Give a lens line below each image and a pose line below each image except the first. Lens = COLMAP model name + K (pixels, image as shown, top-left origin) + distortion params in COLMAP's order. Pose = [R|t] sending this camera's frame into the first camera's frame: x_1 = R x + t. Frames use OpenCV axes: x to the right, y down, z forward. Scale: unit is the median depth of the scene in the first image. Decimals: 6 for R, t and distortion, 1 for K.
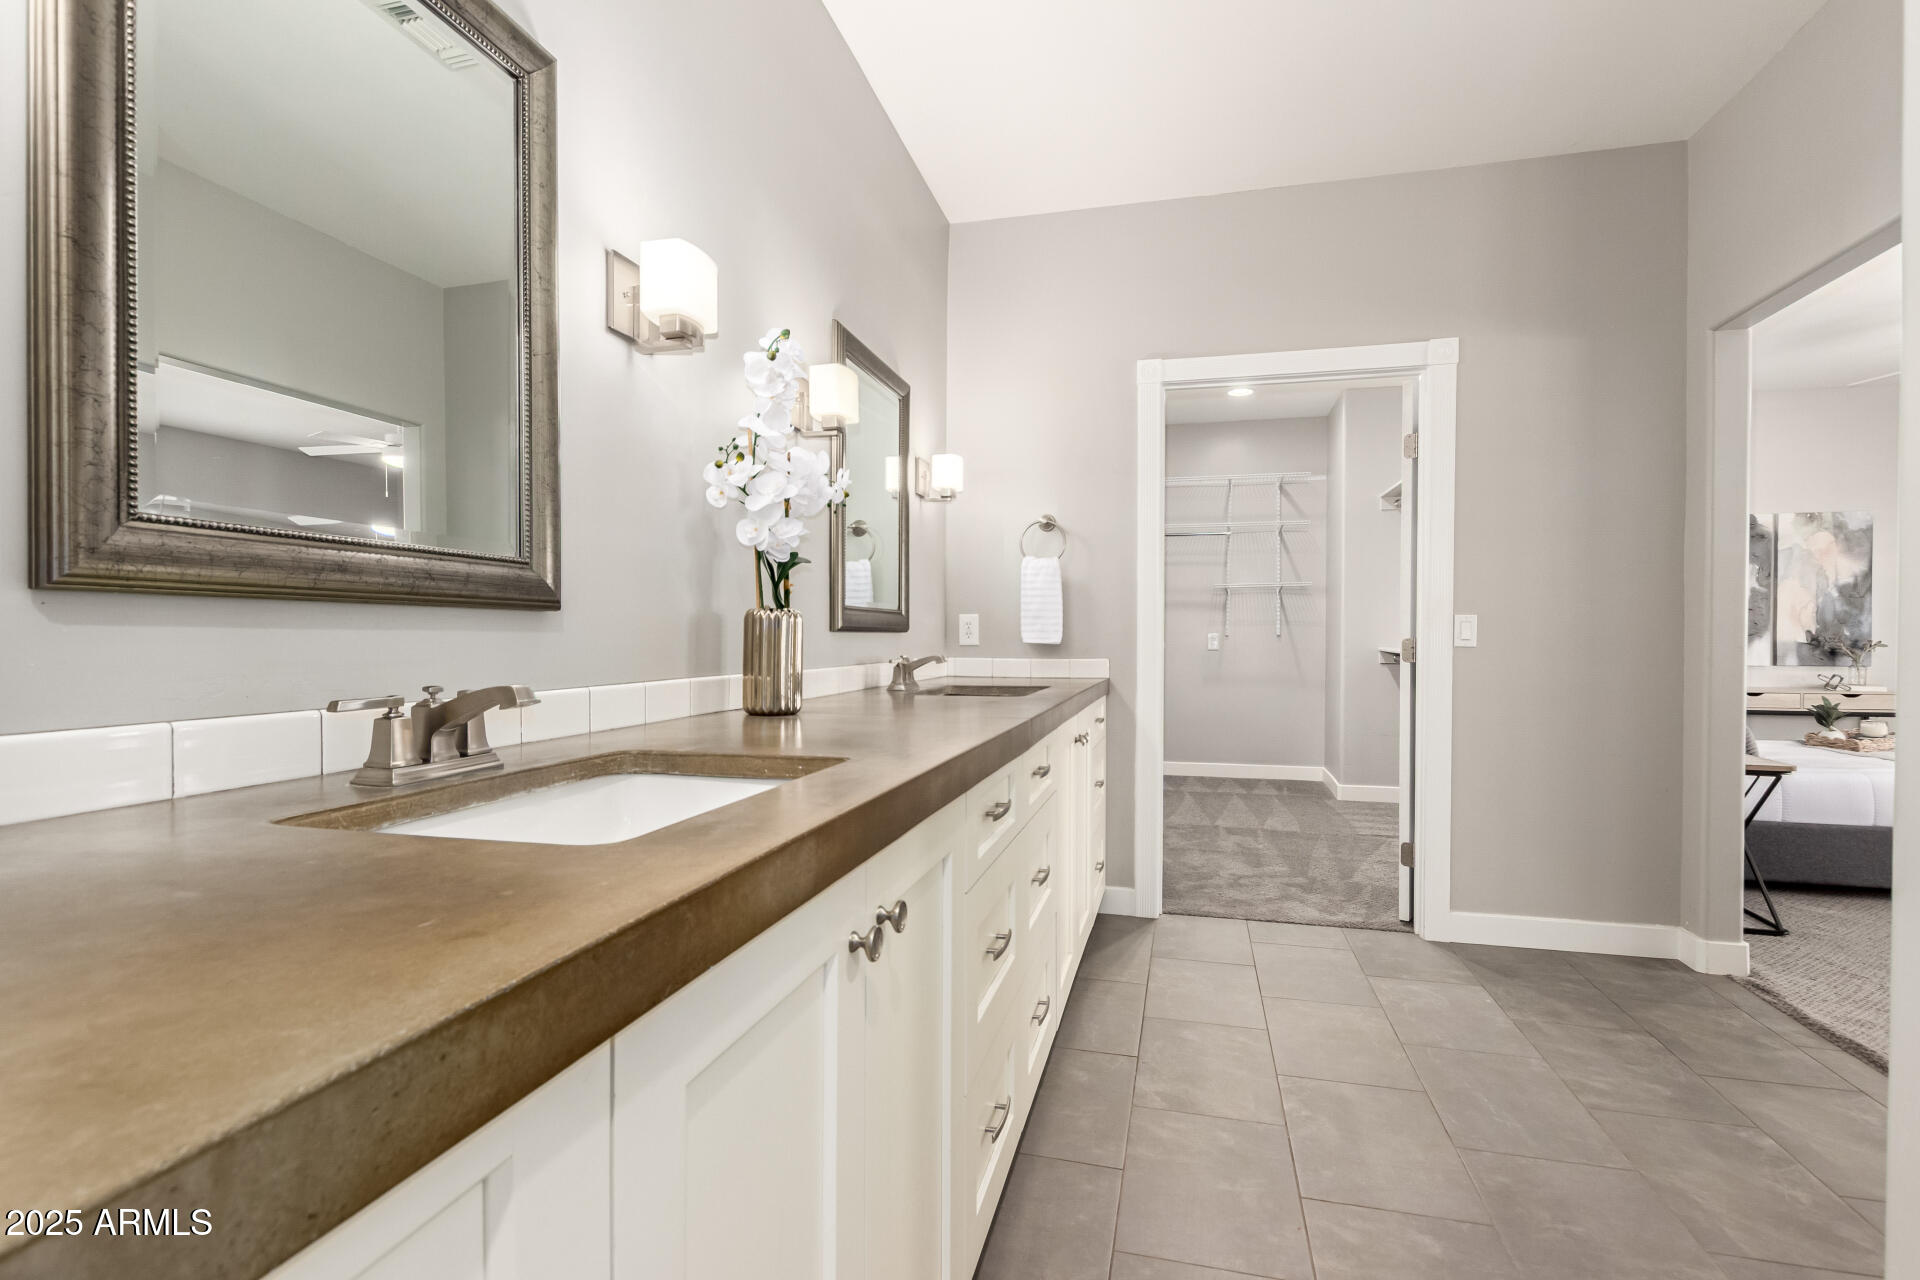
lens RADIAL K [[906.0, 0, 951.3], [0, 906.0, 644.8], [0, 0, 1]] dist [0.006064, 0.000992]
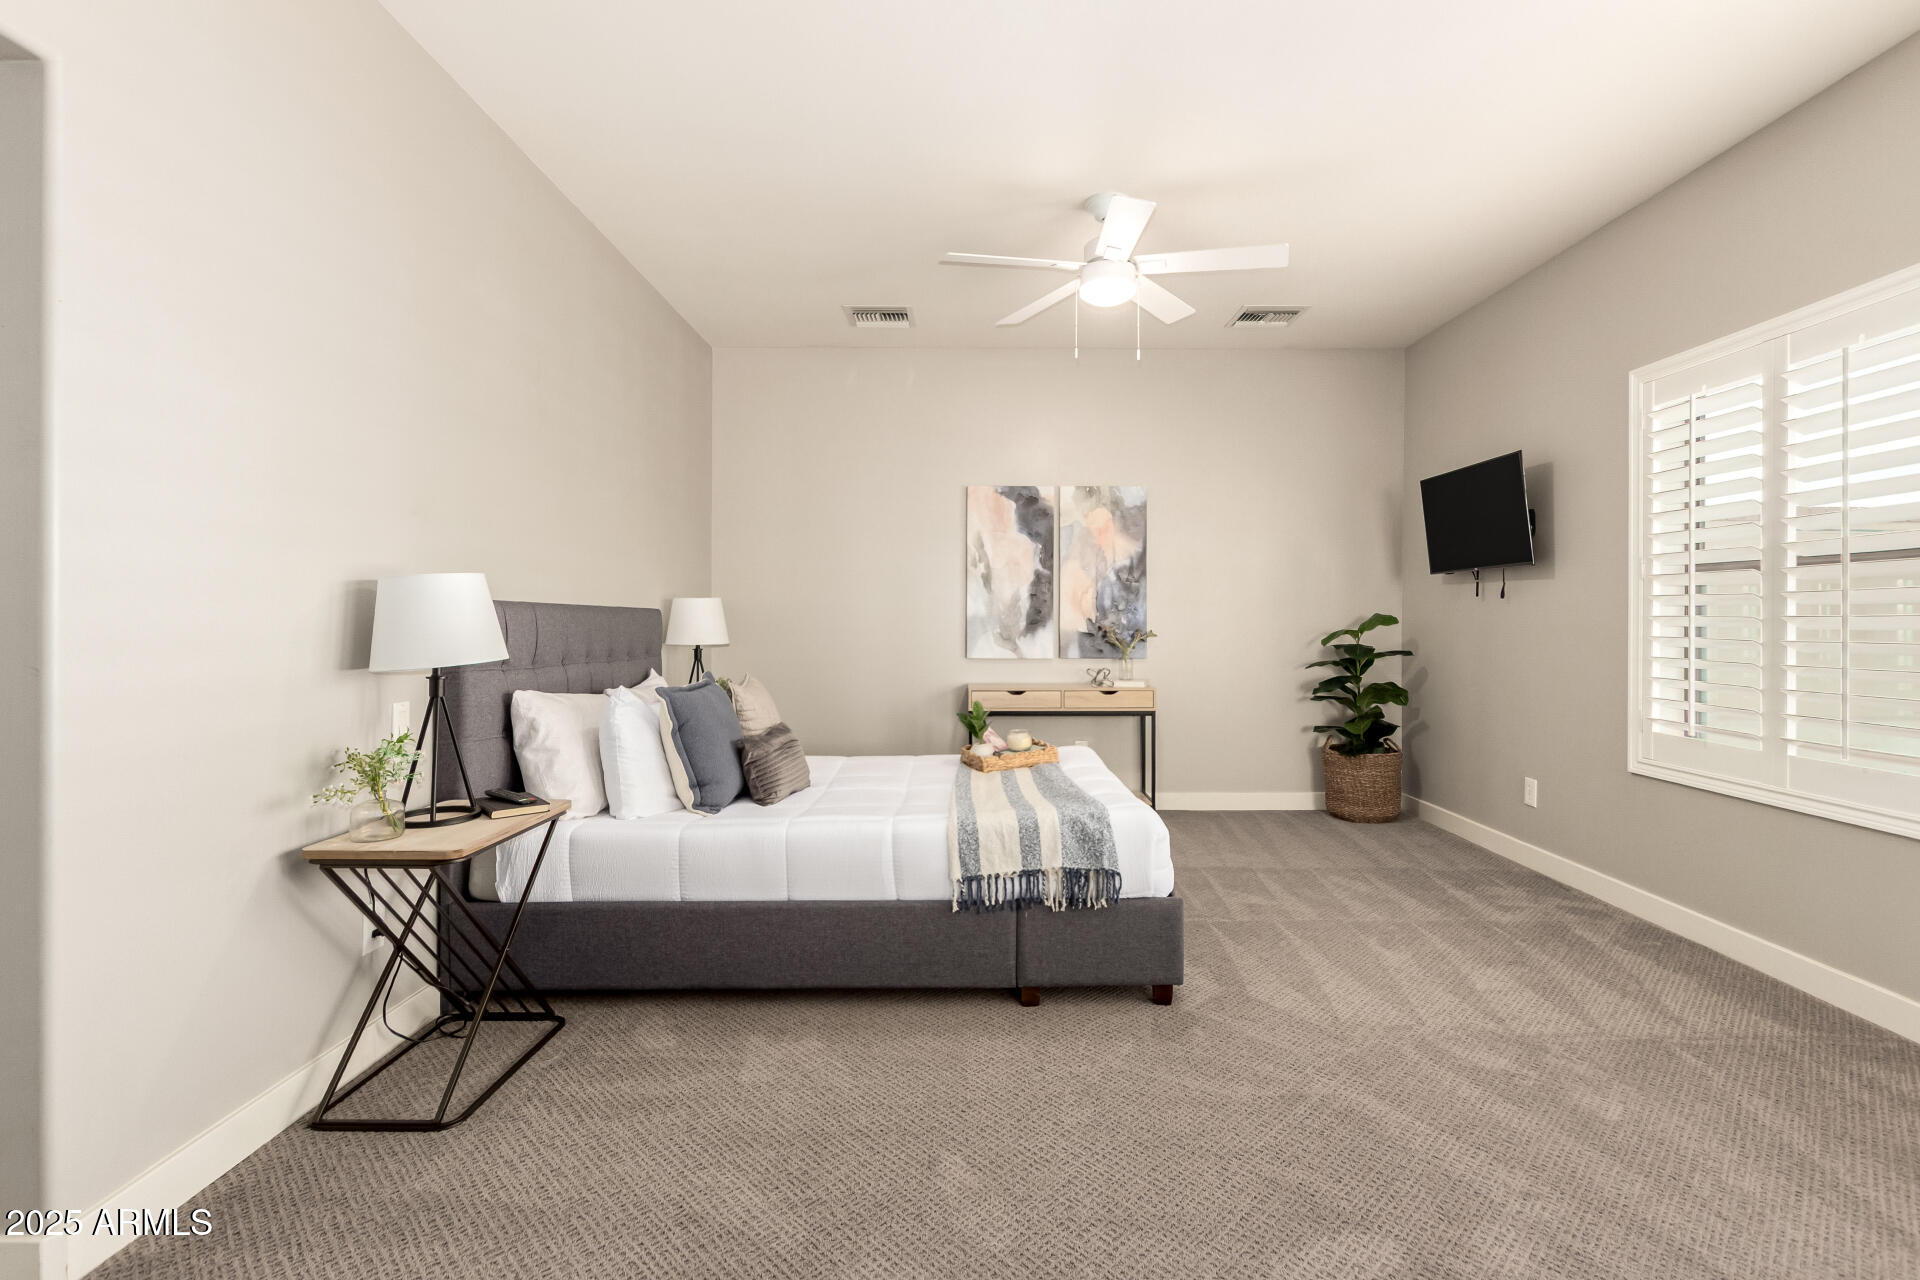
lens RADIAL K [[906.0, 0, 970.5], [0, 906.0, 614.7], [0, 0, 1]] dist [0.006064, 0.000992]
pose [[0.965909, -0.001070, 0.258880, 0.605315], [0.004796, 0.999894, -0.013762, -0.007810], [-0.258837, 0.014534, 0.965812, 0.176332]]
